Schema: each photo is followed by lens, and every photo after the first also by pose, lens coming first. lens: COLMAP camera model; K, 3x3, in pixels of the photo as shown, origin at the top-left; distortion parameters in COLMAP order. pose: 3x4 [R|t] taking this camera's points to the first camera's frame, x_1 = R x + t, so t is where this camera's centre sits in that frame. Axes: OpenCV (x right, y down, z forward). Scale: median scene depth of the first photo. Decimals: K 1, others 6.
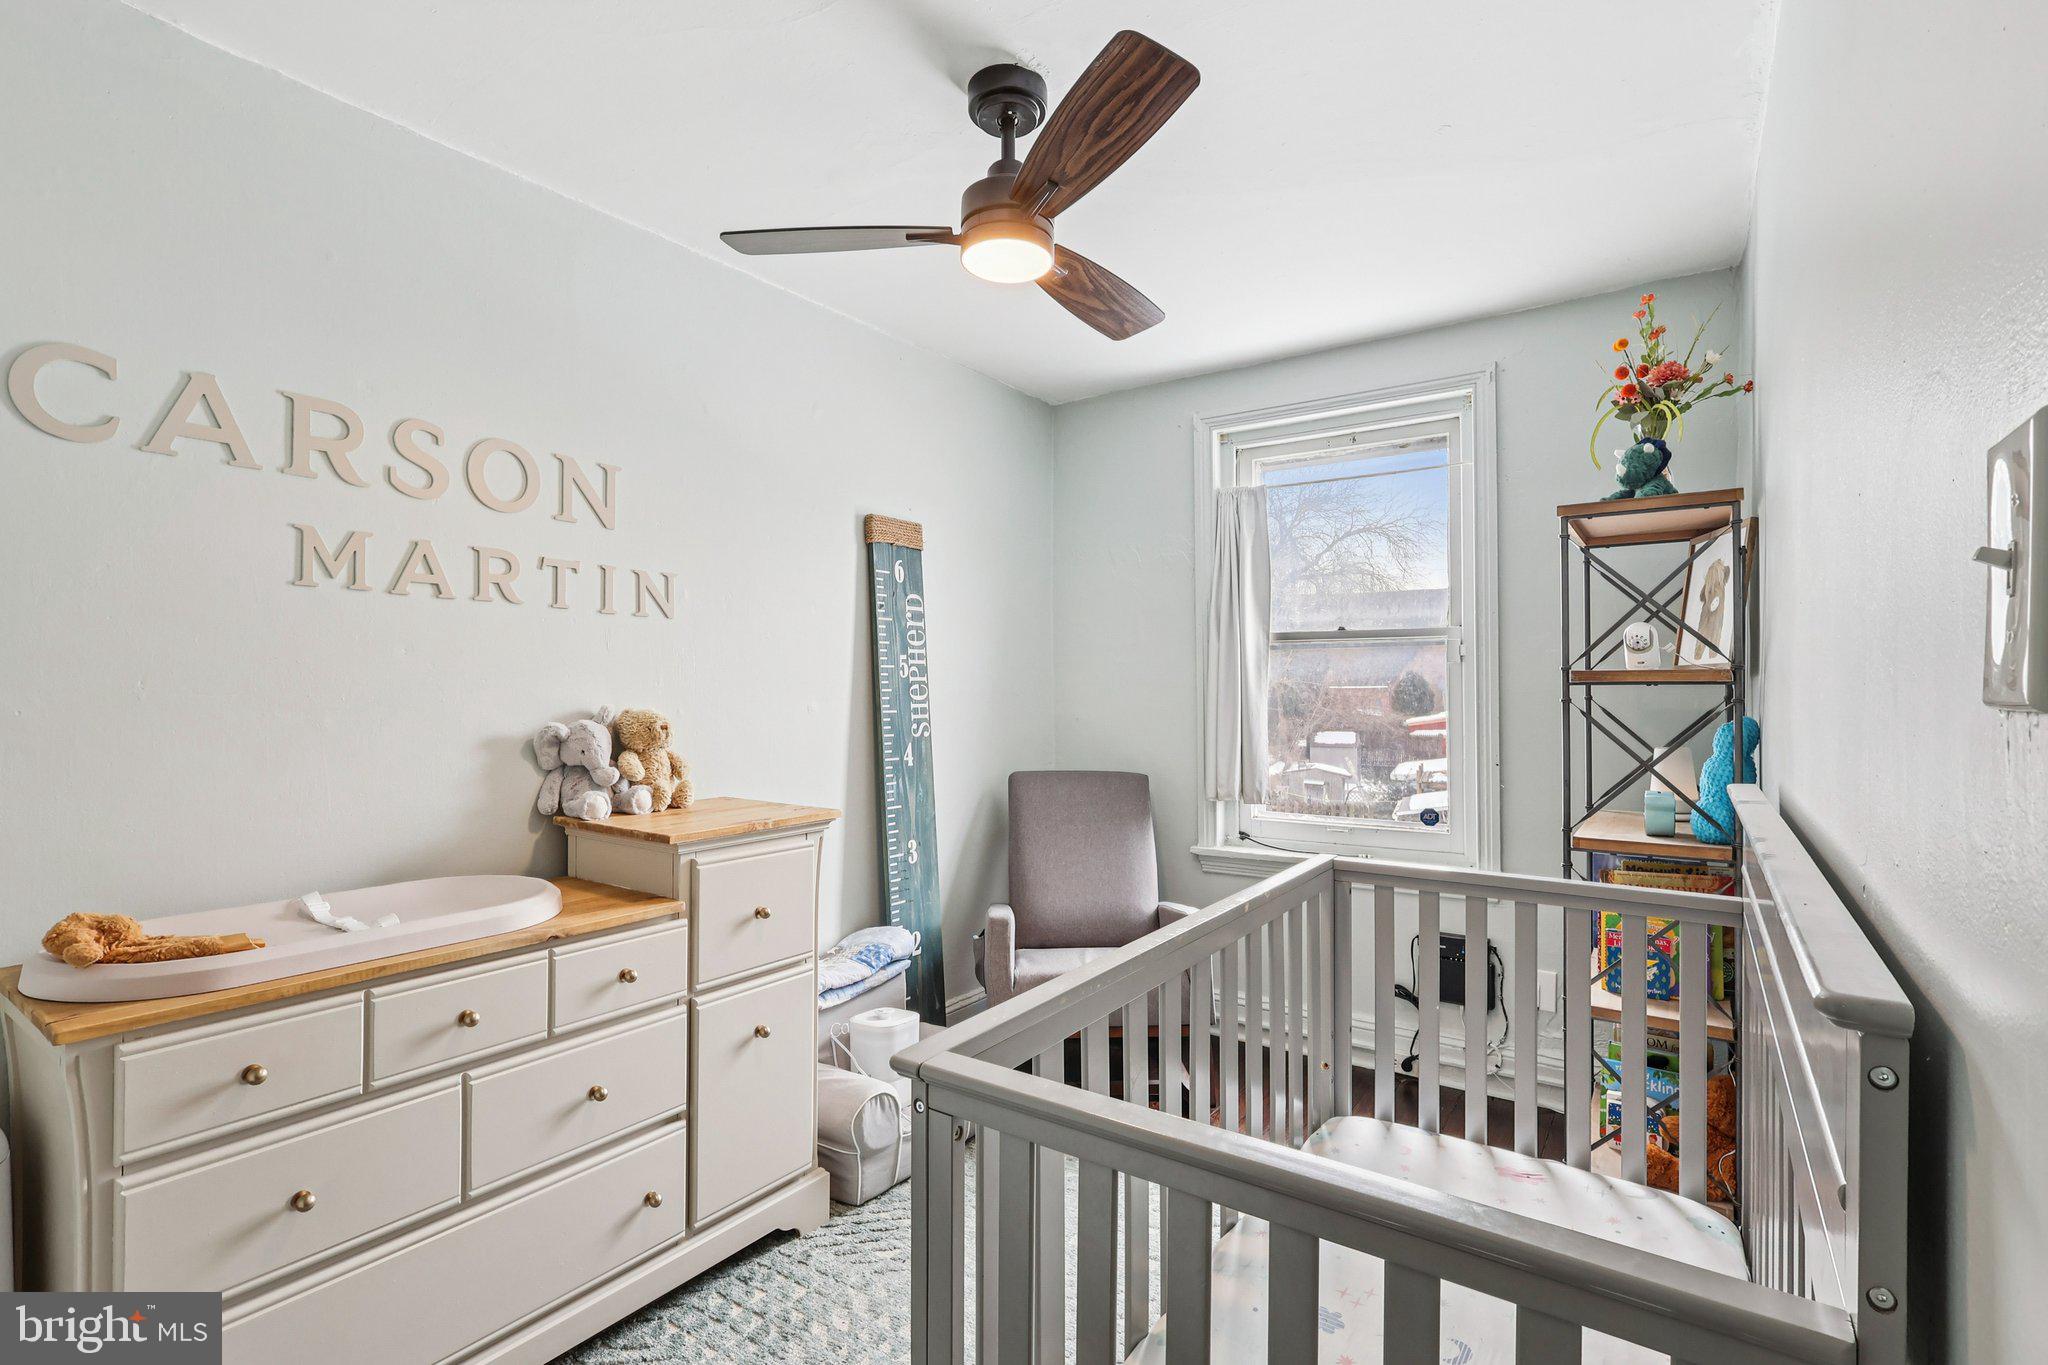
lens RADIAL K [[958.5, 0, 1010.6], [0, 958.5, 685.4], [0, 0, 1]] dist [-0.002181, 0.000536]
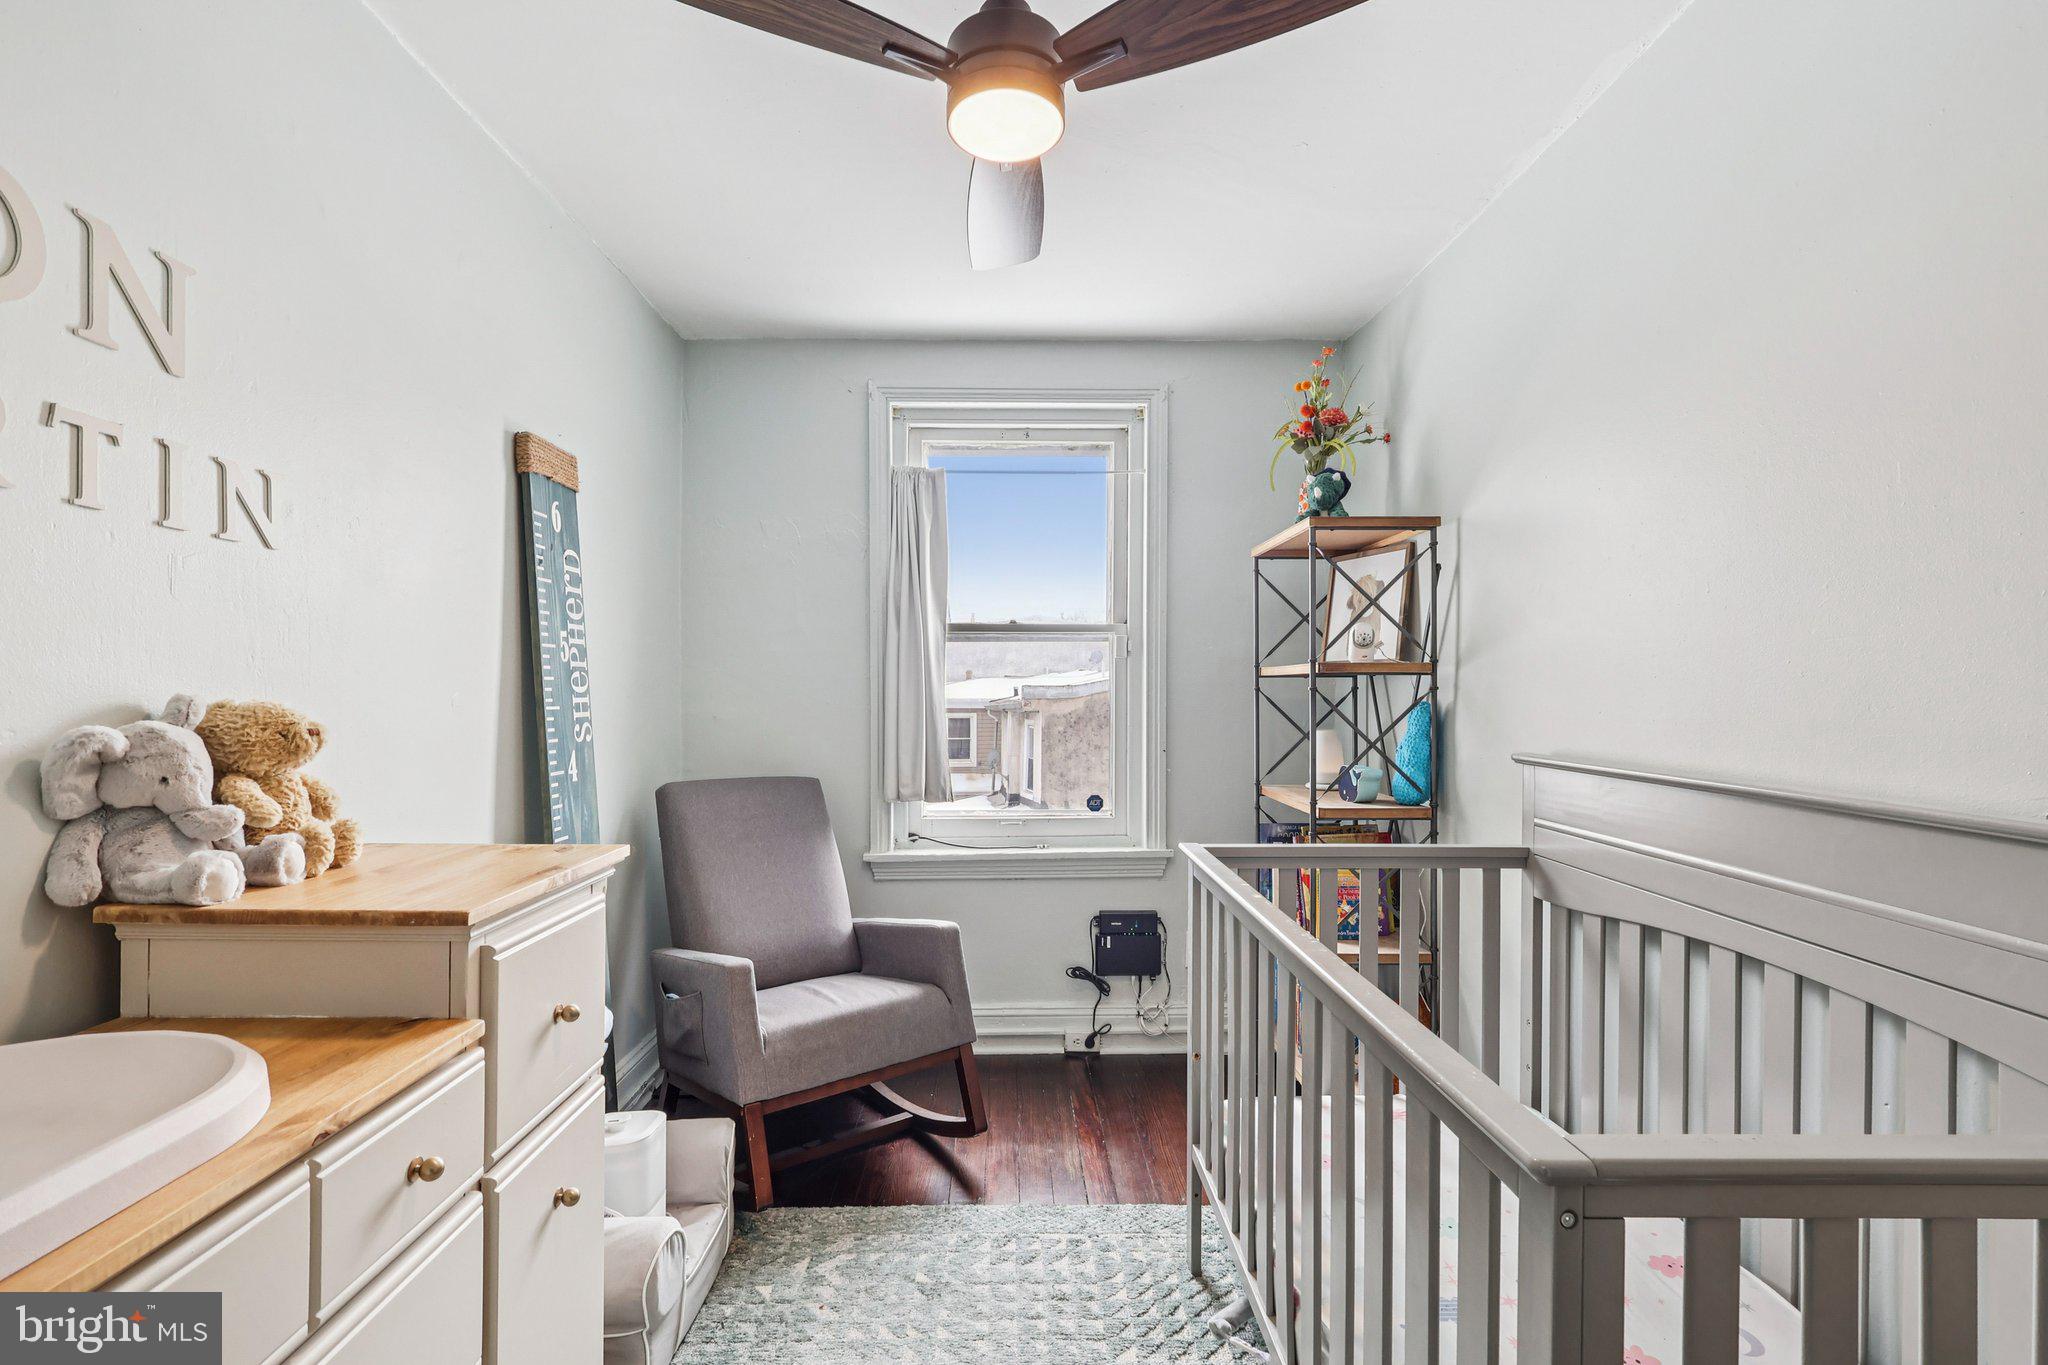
lens RADIAL K [[958.5, 0, 1023.1], [0, 958.5, 691.7], [0, 0, 1]] dist [-0.002181, 0.000536]
pose [[0.810792, 0.000167, 0.585334, -0.332704], [-0.002243, 0.999994, 0.002822, 0.015593], [-0.585329, -0.003601, 0.810788, 0.256104]]
